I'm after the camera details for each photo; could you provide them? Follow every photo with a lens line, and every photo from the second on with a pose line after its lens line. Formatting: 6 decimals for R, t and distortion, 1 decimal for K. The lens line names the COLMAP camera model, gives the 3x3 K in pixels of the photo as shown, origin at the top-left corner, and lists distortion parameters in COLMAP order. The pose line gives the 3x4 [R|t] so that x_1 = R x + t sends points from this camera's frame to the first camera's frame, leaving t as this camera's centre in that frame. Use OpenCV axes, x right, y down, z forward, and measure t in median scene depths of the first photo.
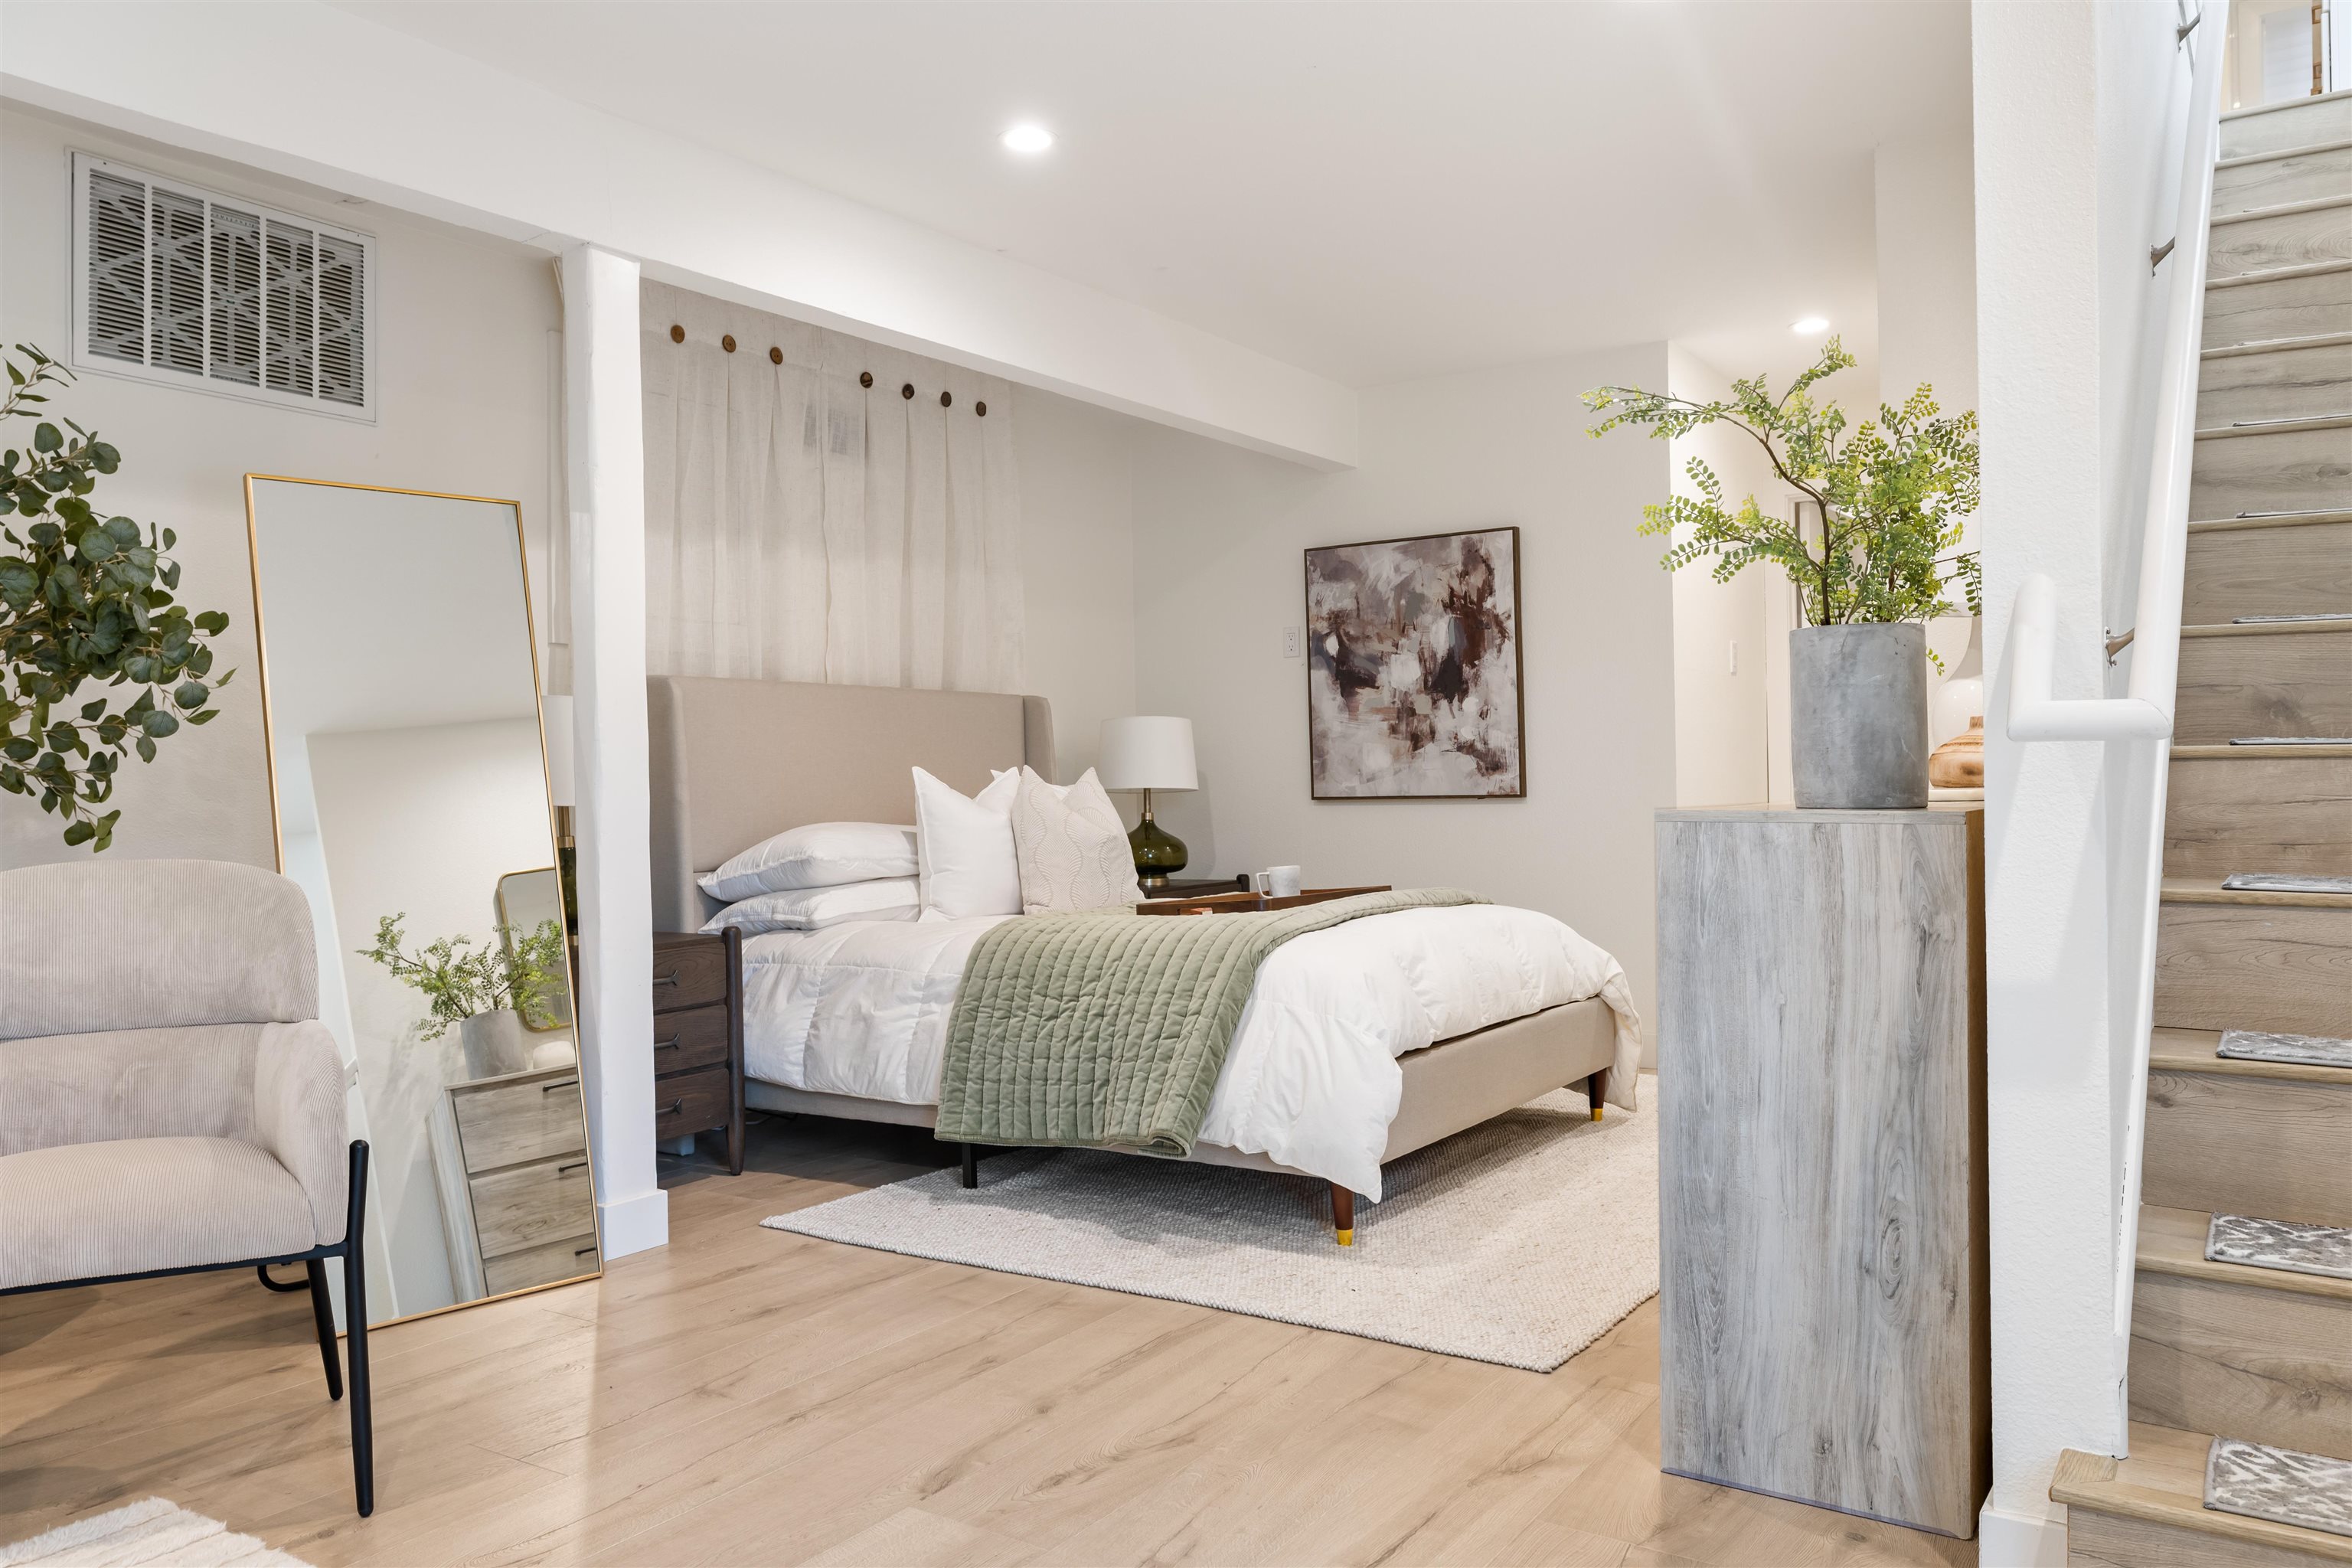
lens RADIAL K [[1685.1, 0, 1106.9], [0, 1685.1, 687.3], [0, 0, 1]] dist [-0.004481, 0.007410]
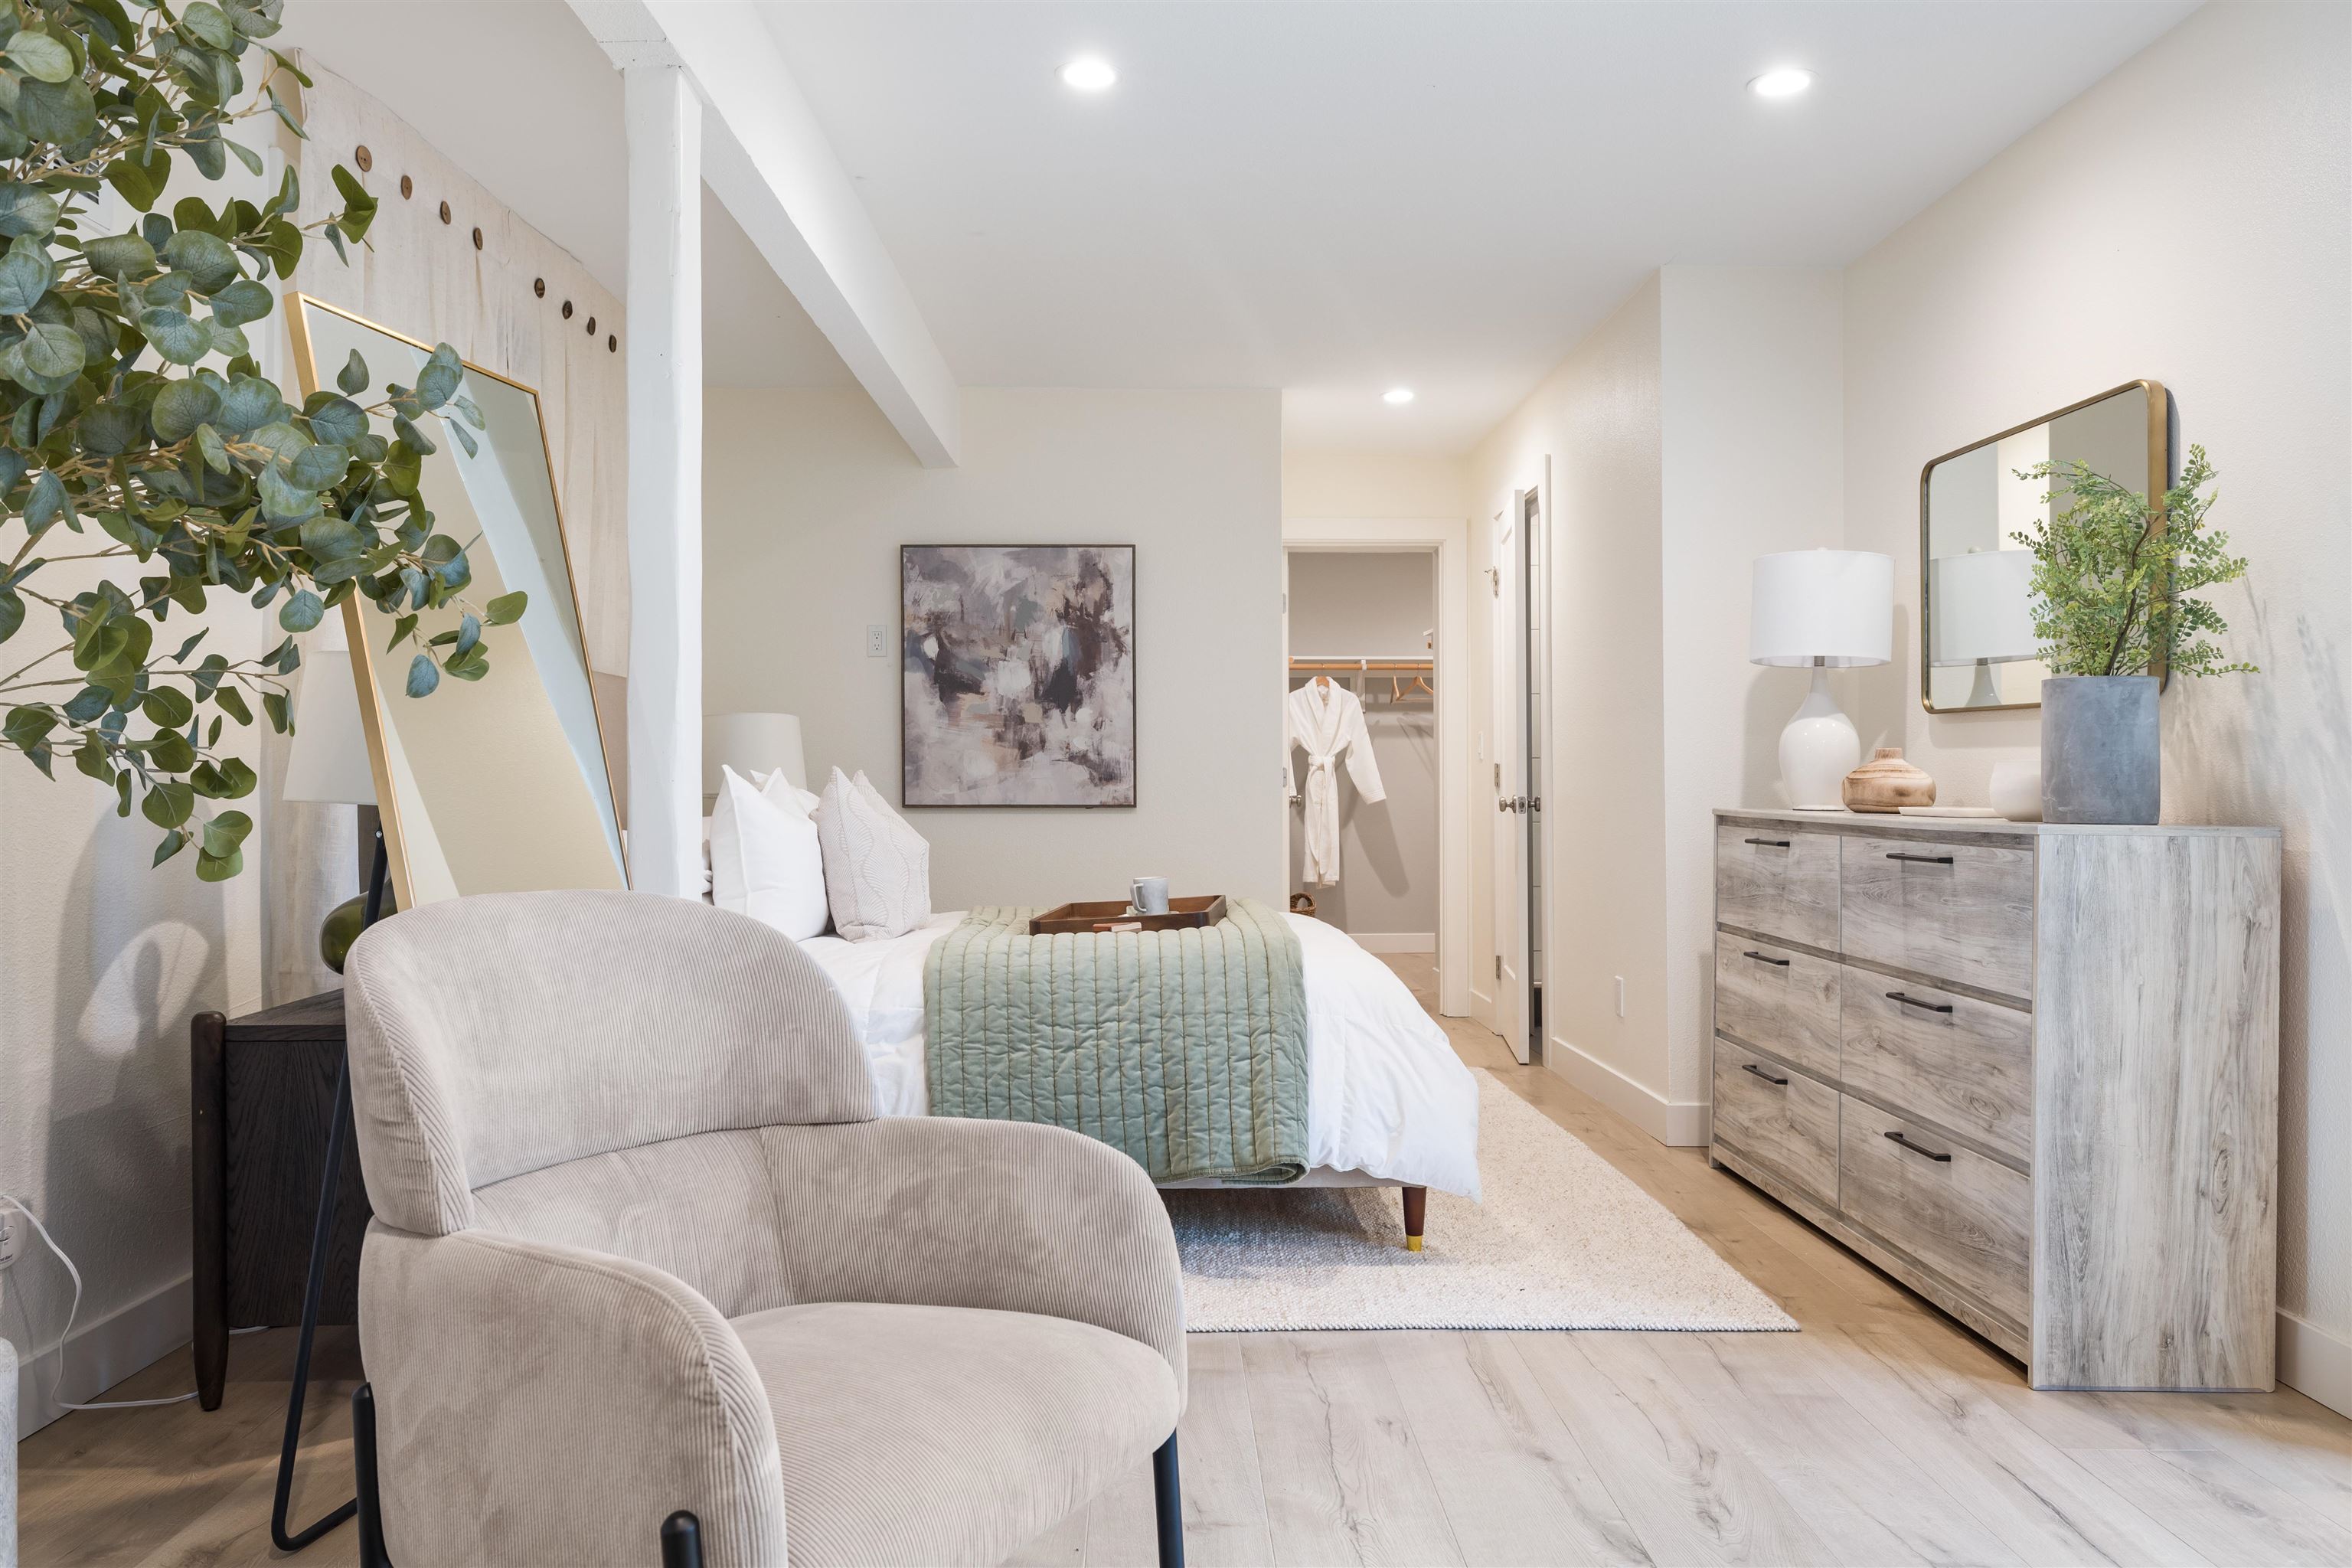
lens RADIAL K [[1685.1, 0, 1069.0], [0, 1685.1, 689.9], [0, 0, 1]] dist [-0.004481, 0.007410]
pose [[0.818890, 0.050080, 0.571762, -0.551764], [-0.048693, 0.998656, -0.017732, 0.019837], [-0.571881, -0.013320, 0.820228, 0.259118]]
